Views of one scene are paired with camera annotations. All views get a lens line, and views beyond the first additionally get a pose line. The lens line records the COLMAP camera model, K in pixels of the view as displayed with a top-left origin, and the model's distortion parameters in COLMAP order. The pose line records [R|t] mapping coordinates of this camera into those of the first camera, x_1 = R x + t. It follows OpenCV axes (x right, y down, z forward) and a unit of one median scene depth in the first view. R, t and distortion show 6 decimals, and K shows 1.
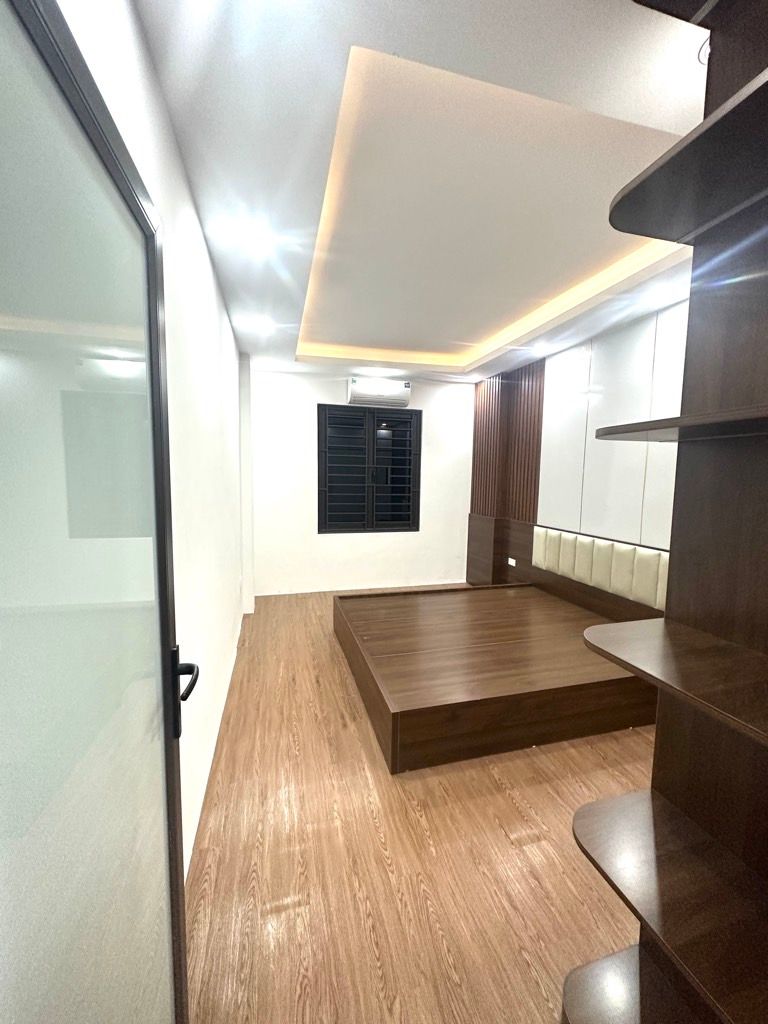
lens RADIAL K [[407.5, 0, 383.6], [0, 407.5, 511.0], [0, 0, 1]] dist [-0.001013, 0.000102]
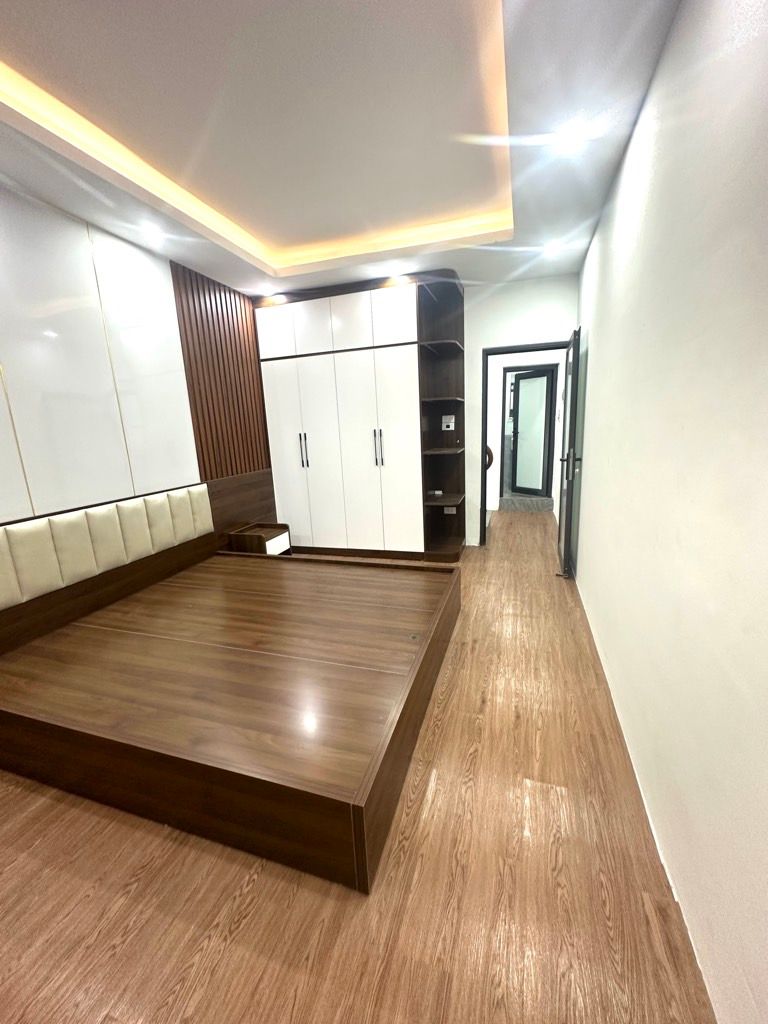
lens RADIAL K [[409.6, 0, 397.4], [0, 409.6, 510.9], [0, 0, 1]] dist [0.000861, 0.000243]
pose [[-0.834598, -0.102581, 0.541225, -0.347969], [0.066996, 0.956313, 0.284565, -0.104176], [-0.546771, 0.273757, -0.791264, 1.358960]]
